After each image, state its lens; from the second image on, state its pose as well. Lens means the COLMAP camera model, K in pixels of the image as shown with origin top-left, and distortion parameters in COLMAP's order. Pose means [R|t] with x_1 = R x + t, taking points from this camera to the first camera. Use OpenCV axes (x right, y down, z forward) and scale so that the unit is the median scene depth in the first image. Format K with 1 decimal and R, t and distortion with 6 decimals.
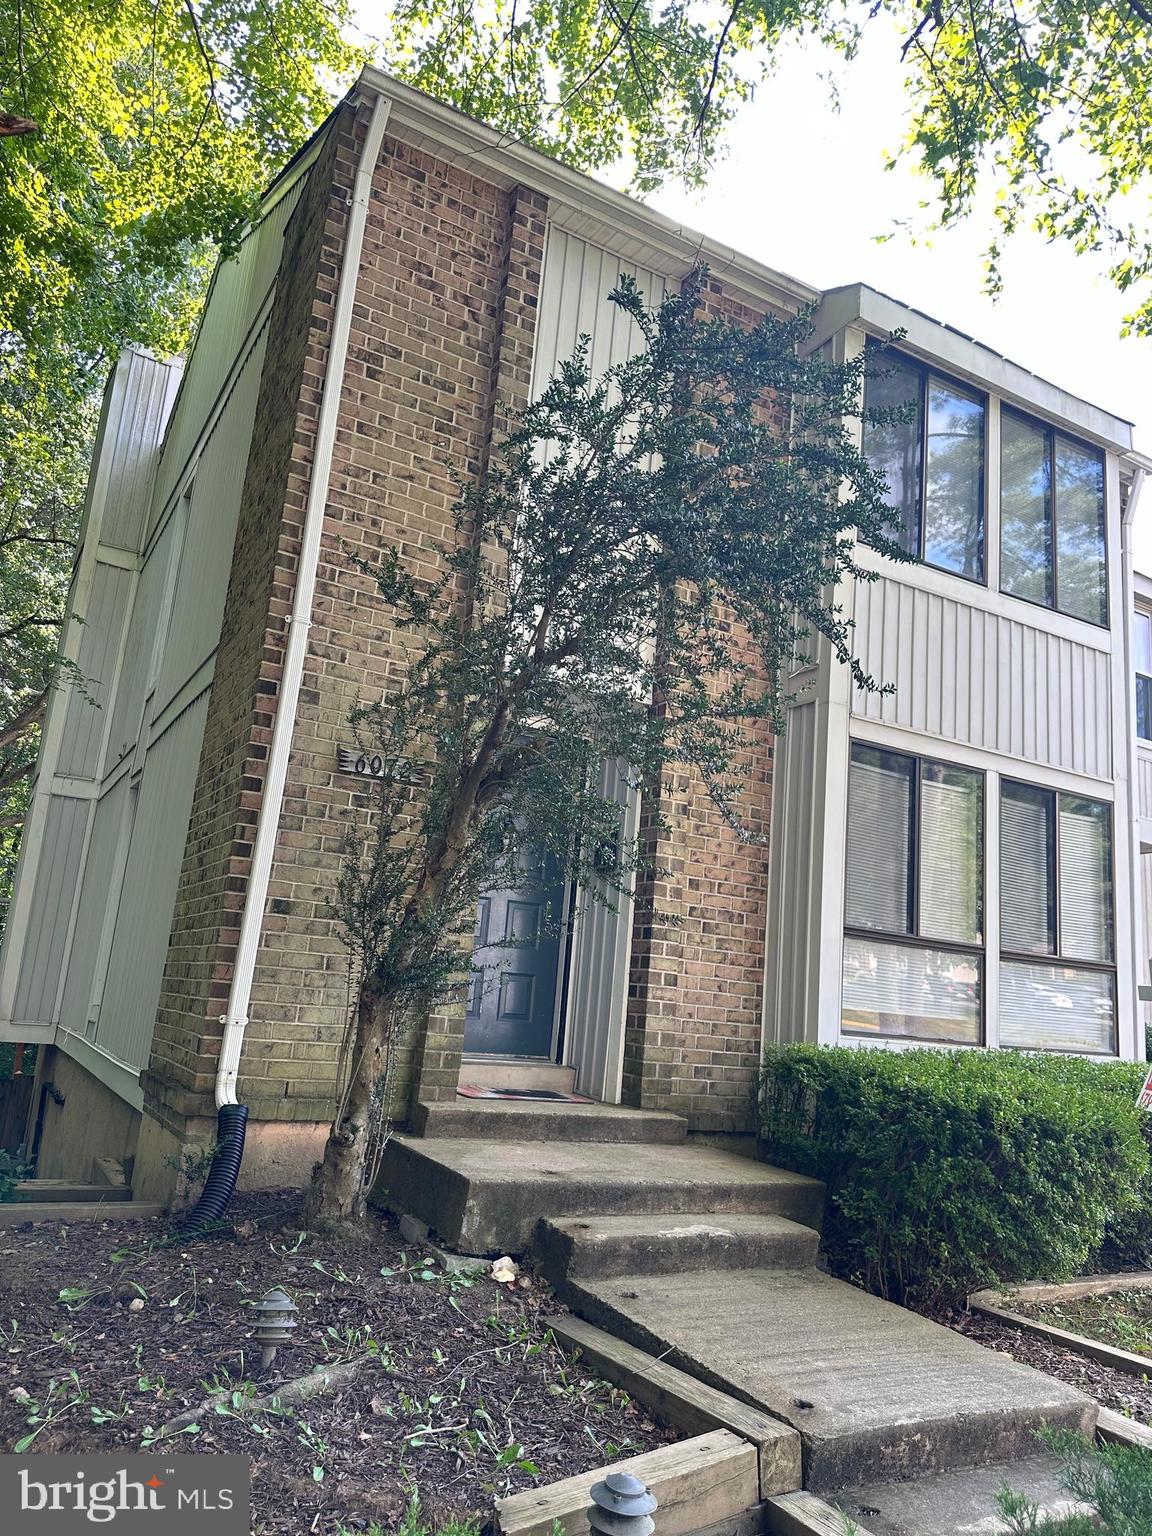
lens RADIAL K [[1088.5, 0, 586.7], [0, 1088.5, 761.9], [0, 0, 1]] dist [0.006792, -0.015594]
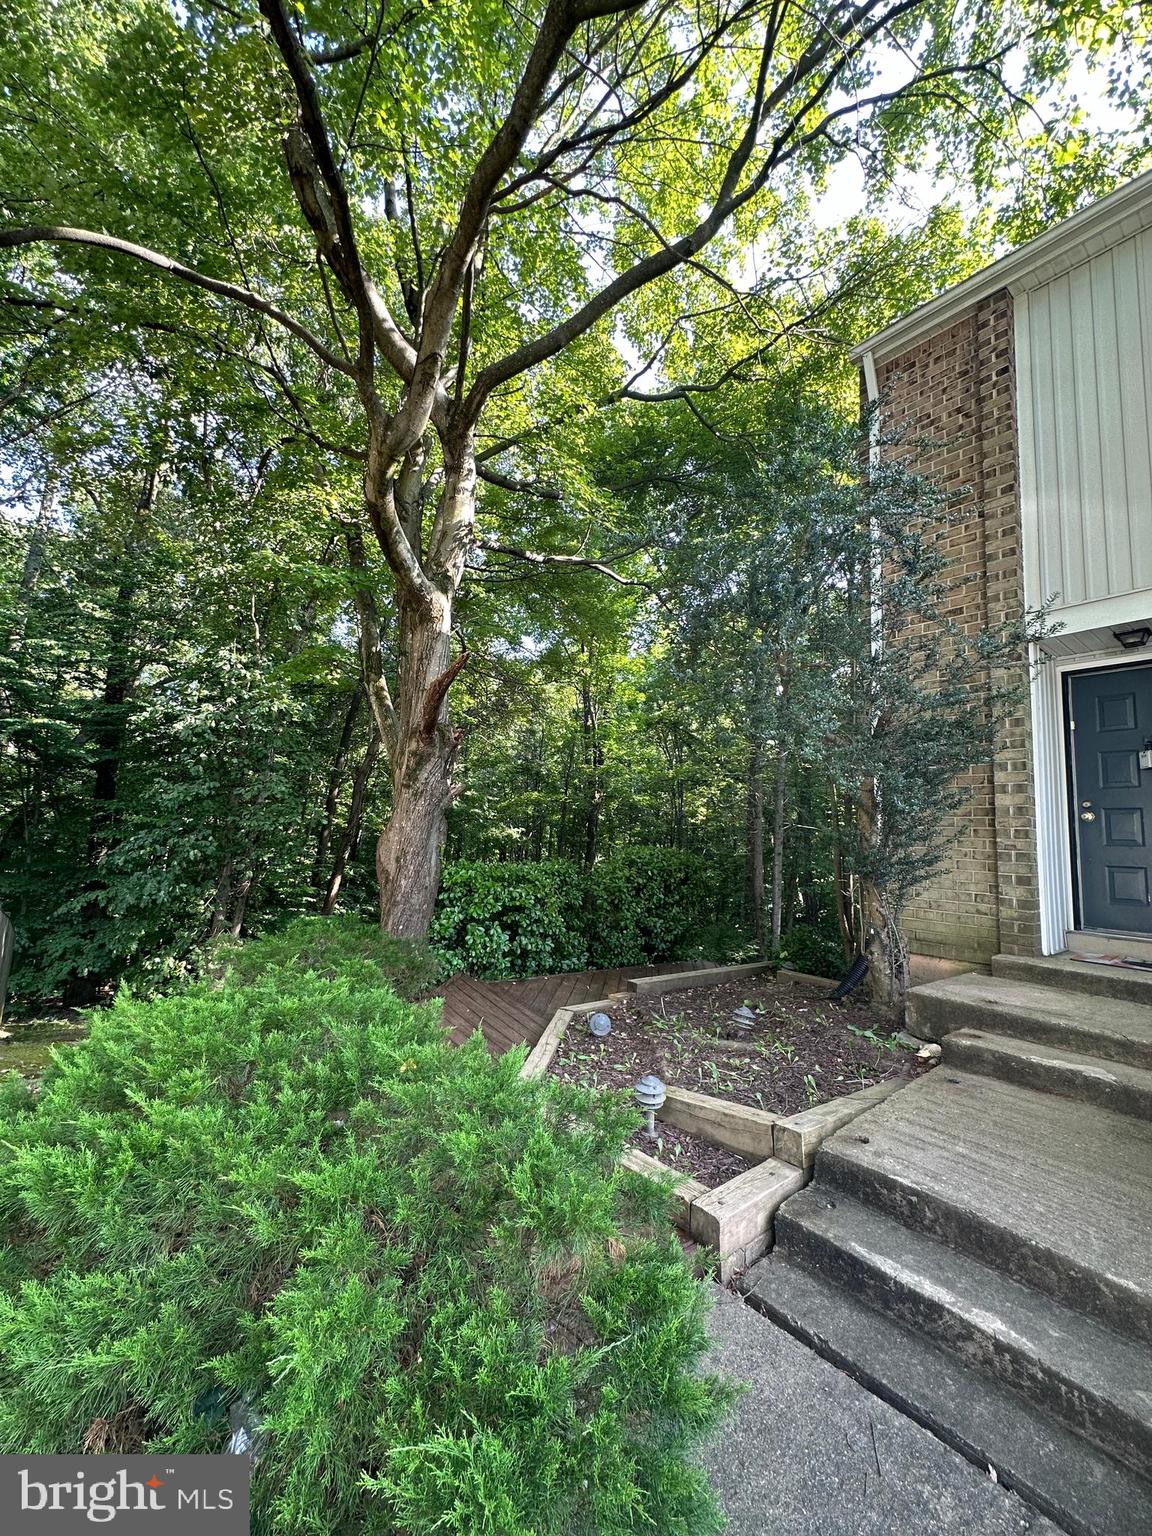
lens RADIAL K [[614.9, 0, 574.0], [0, 614.9, 766.7], [0, 0, 1]] dist [-0.011628, -0.000134]
pose [[0.164895, -0.192174, -0.967408, 0.851157], [0.170737, 0.971589, -0.163902, 0.149285], [0.971421, -0.138146, 0.193022, 0.455449]]
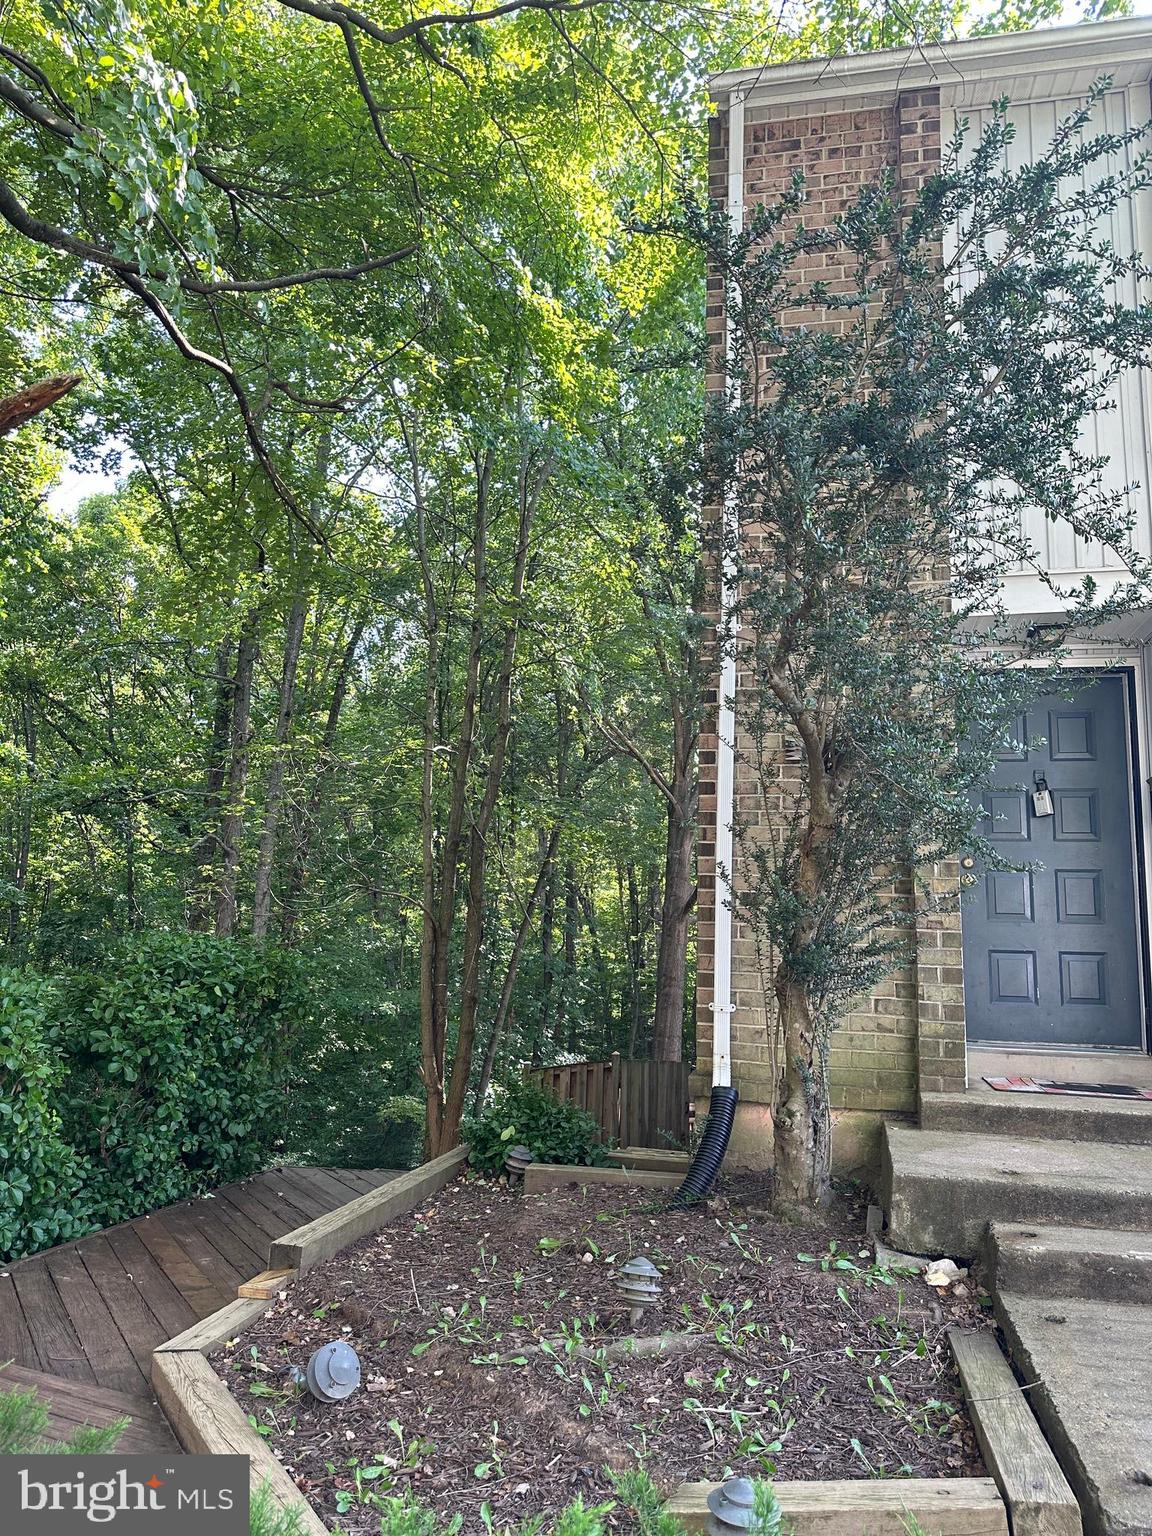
lens RADIAL K [[1088.5, 0, 592.0], [0, 1088.5, 772.1], [0, 0, 1]] dist [0.006792, -0.015594]
pose [[0.750367, -0.164657, -0.640186, 0.404527], [0.170994, 0.983865, -0.052628, 0.058657], [0.638522, -0.069978, 0.766415, 0.163463]]
